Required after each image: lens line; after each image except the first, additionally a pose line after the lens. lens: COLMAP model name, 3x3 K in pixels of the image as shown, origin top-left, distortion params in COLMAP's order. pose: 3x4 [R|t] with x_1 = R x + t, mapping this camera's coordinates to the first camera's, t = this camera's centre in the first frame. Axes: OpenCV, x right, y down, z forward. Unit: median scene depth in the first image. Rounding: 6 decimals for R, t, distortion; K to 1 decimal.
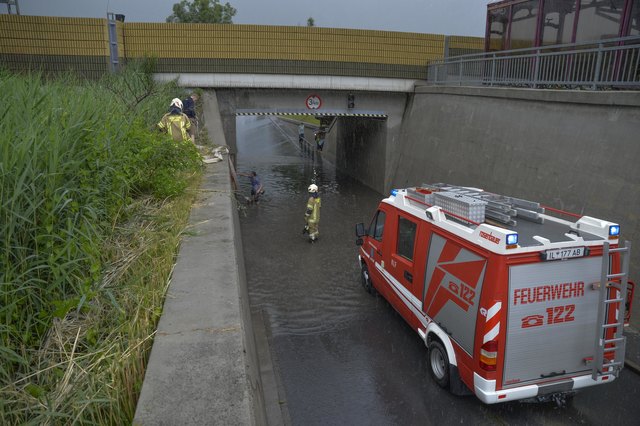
lens RADIAL K [[450.3, 0, 320.0], [0, 450.3, 213.0], [0, 0, 1]] dist [-0.144252, 0.129765]
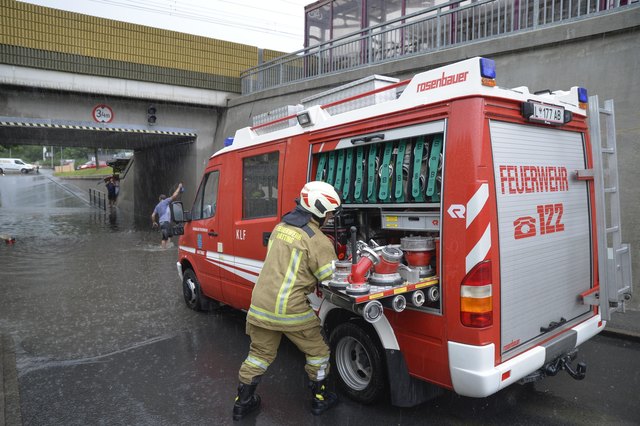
lens RADIAL K [[450.3, 0, 320.0], [0, 450.3, 213.0], [0, 0, 1]] dist [-0.144252, 0.129765]
pose [[0.904728, -0.030032, 0.424931, -0.000368], [0.104558, 0.982653, -0.153168, 0.230023], [-0.412960, 0.183005, 0.892174, 0.471735]]
